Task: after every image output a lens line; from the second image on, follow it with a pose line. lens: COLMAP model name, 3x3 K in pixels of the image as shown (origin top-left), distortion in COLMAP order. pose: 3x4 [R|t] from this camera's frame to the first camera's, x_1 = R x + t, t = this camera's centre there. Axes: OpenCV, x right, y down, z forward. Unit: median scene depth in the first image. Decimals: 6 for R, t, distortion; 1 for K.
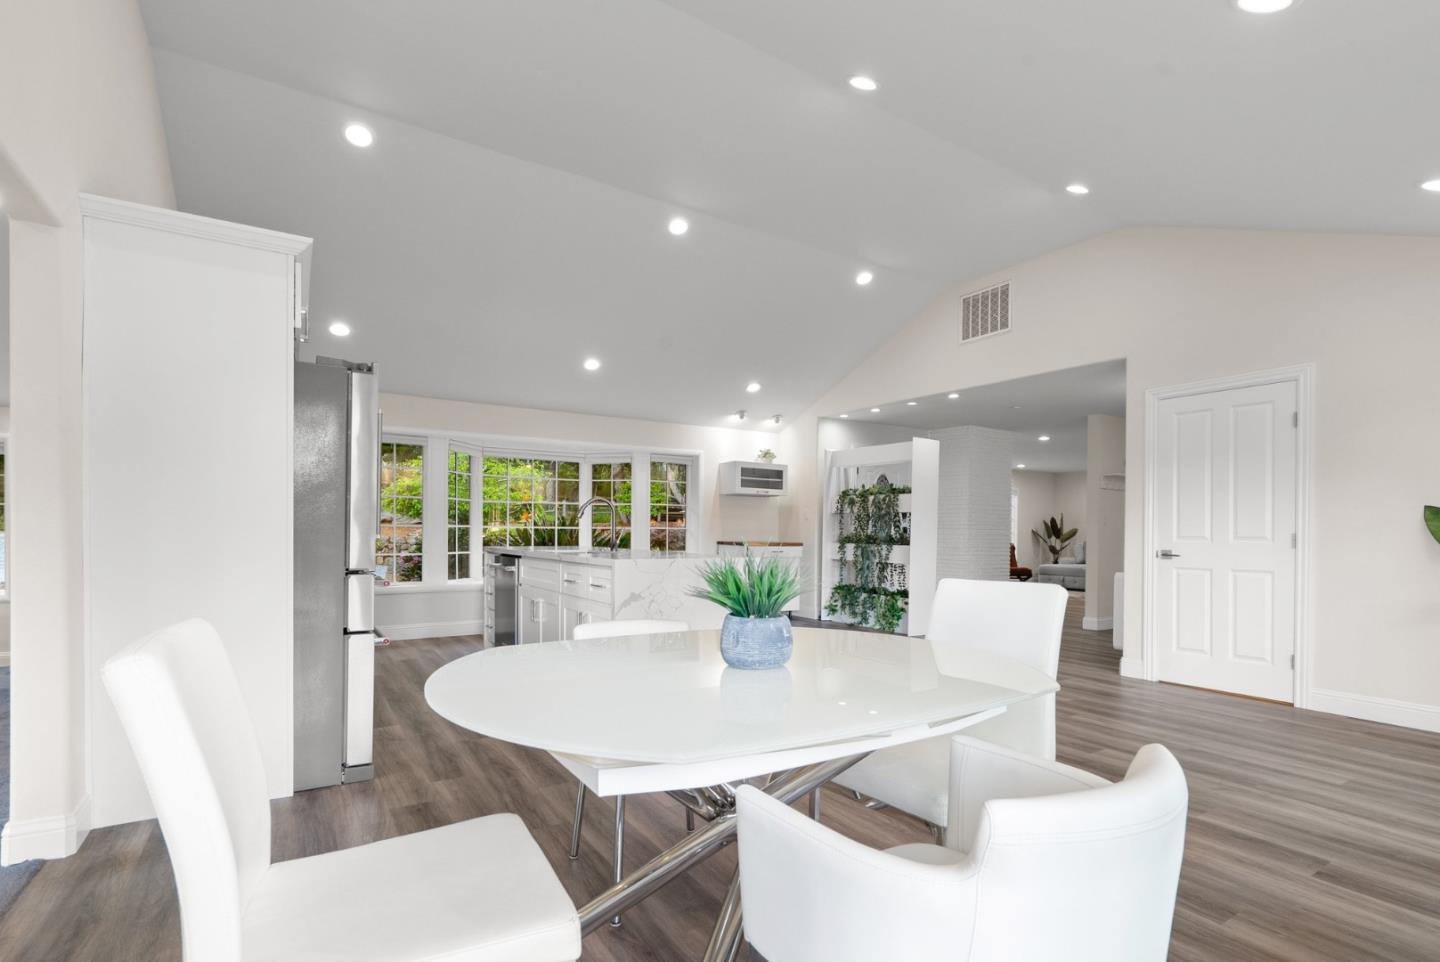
lens RADIAL K [[698.6, 0, 736.0], [0, 698.6, 528.7], [0, 0, 1]] dist [0.001491, -0.000523]
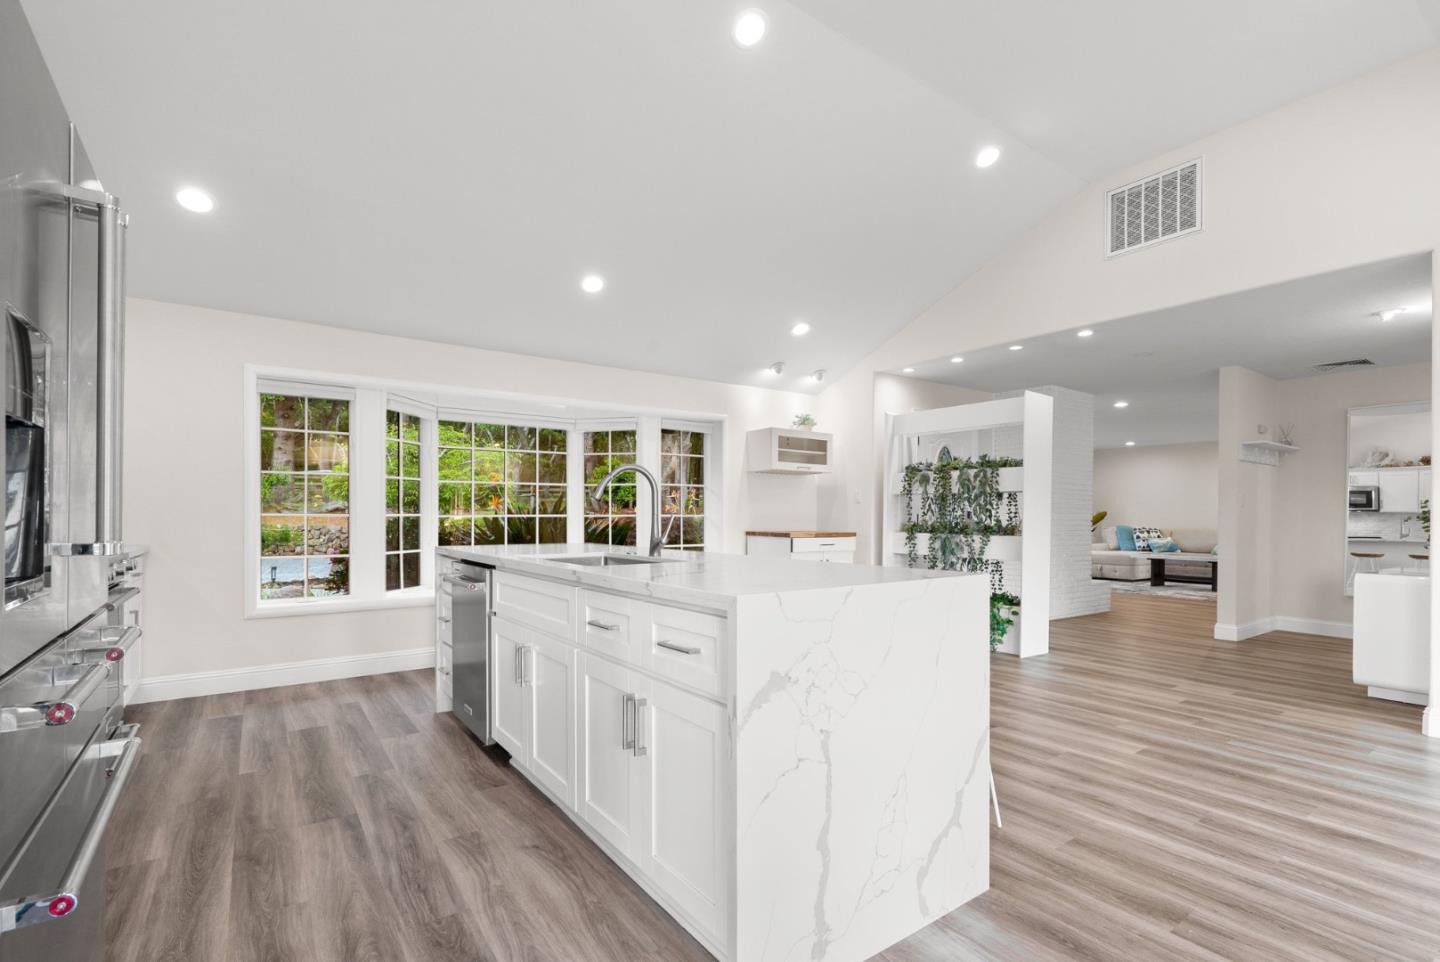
lens RADIAL K [[658.5, 0, 721.5], [0, 658.5, 510.3], [0, 0, 1]] dist [-0.004396, 0.000324]
pose [[0.998918, -0.007771, 0.045857, -0.094670], [0.008060, 0.999949, -0.006120, -0.001615], [-0.045807, 0.006483, 0.998929, 0.290643]]
